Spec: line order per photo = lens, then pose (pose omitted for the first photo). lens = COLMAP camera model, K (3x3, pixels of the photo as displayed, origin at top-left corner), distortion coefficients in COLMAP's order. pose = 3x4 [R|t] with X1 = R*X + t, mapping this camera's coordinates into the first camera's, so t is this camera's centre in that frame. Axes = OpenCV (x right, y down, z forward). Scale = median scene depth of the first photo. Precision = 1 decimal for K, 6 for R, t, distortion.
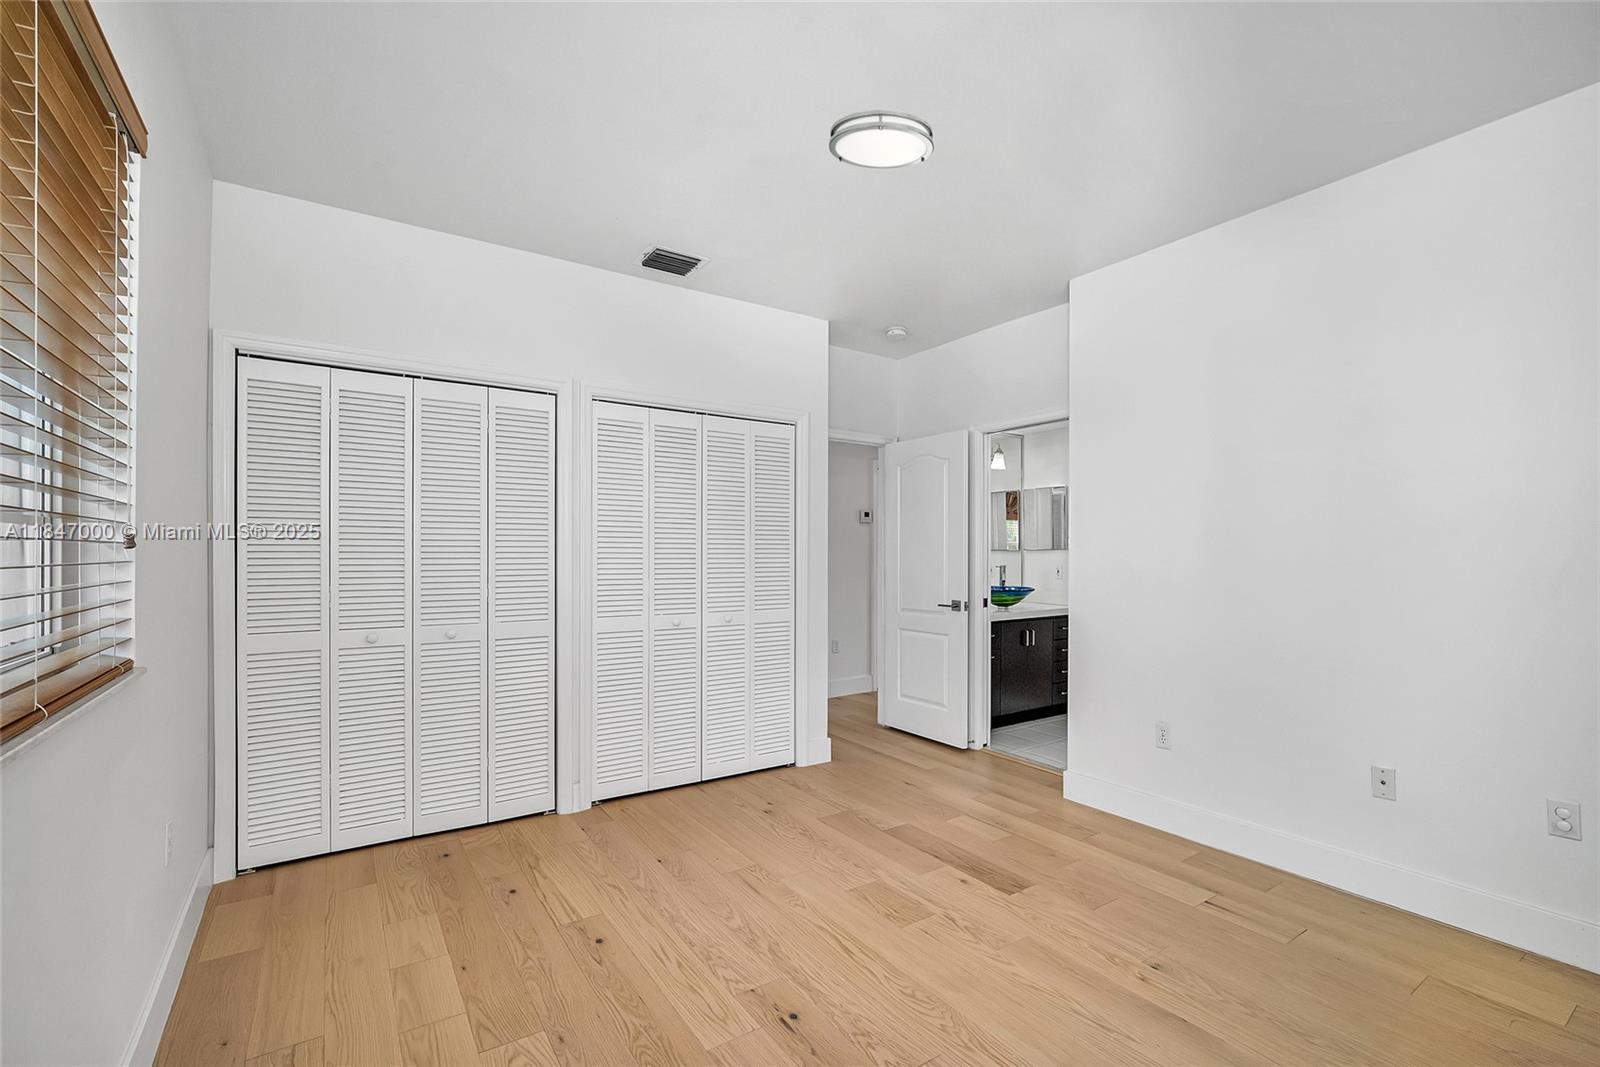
lens RADIAL K [[705.9, 0, 809.1], [0, 705.9, 548.1], [0, 0, 1]] dist [0.000408, 0.000794]
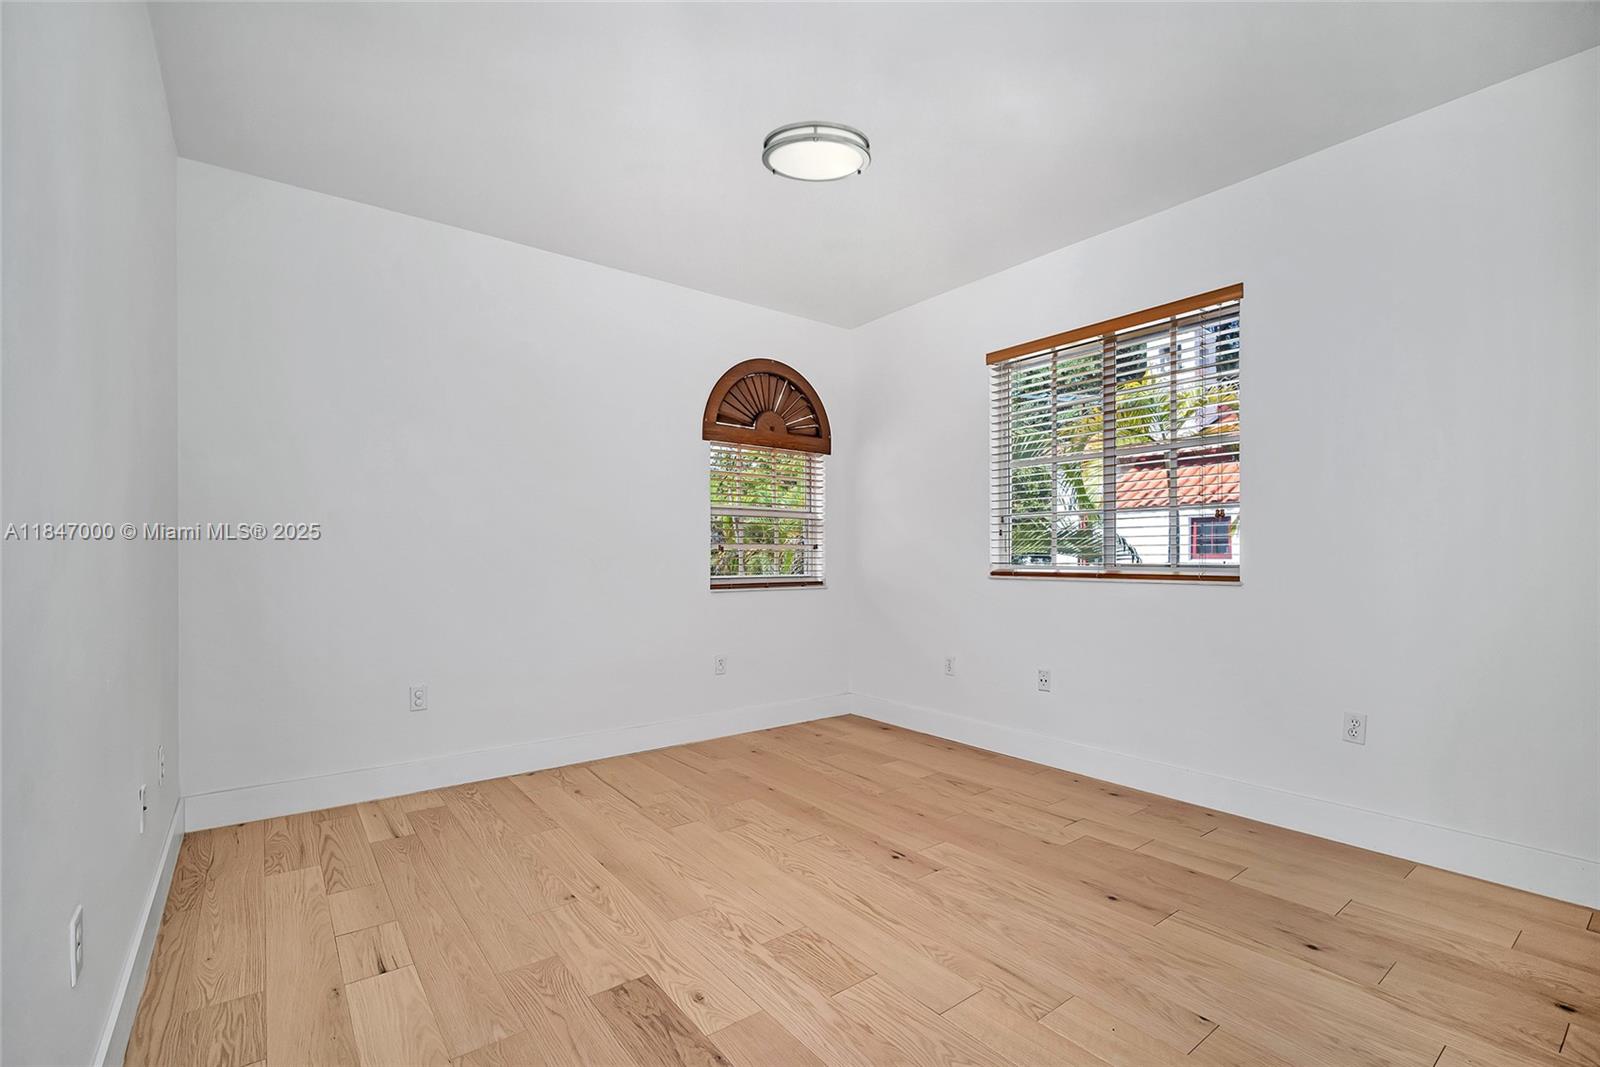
lens RADIAL K [[705.9, 0, 809.1], [0, 705.9, 548.1], [0, 0, 1]] dist [0.000408, 0.000794]
pose [[-0.998379, -0.002240, -0.056868, 0.185187], [-0.001277, 0.999856, -0.016948, 0.082867], [0.056898, -0.016848, -0.998238, 1.972820]]
